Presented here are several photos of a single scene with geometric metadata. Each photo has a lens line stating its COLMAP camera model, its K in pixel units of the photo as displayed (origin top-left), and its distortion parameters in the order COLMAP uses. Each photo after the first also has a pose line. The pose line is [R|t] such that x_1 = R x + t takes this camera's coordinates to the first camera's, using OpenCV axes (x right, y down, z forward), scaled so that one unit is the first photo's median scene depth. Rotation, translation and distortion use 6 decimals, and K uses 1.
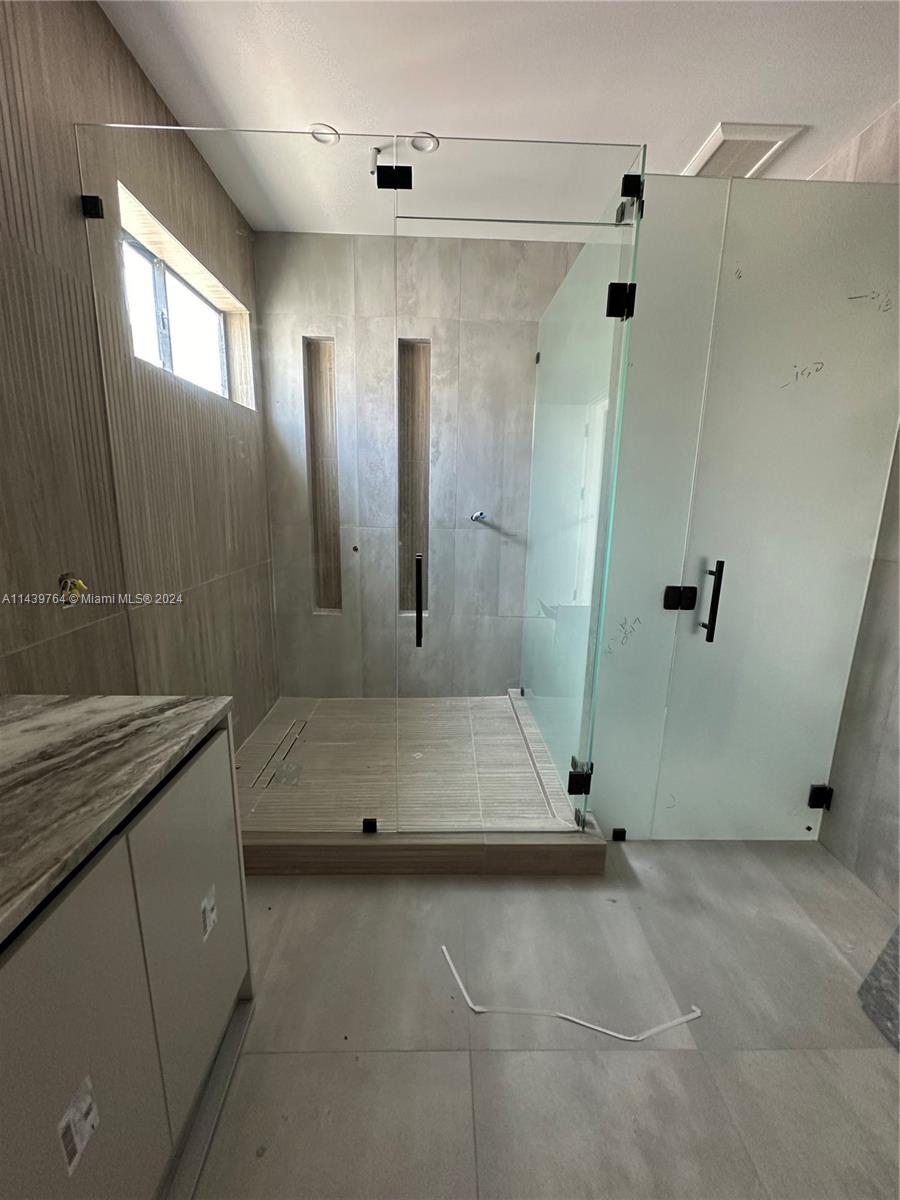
lens RADIAL K [[479.7, 0, 450.0], [0, 479.7, 600.1], [0, 0, 1]] dist [-0.002784, -0.000209]
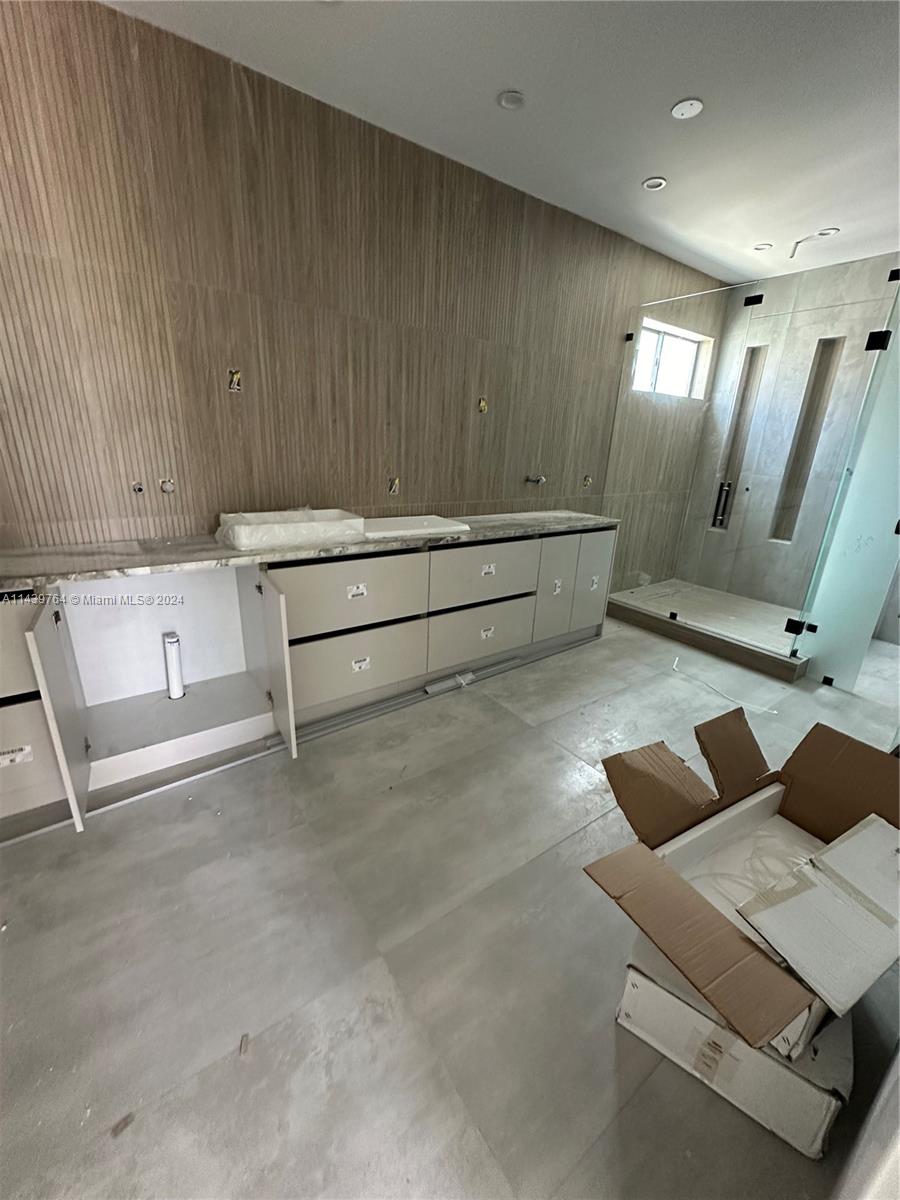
lens RADIAL K [[479.7, 0, 448.2], [0, 479.7, 601.4], [0, 0, 1]] dist [-0.002784, -0.000209]
pose [[0.563671, 0.270315, -0.780516, 0.584872], [-0.202213, 0.961341, 0.186906, 0.150193], [0.800865, 0.052477, 0.596541, -0.667109]]
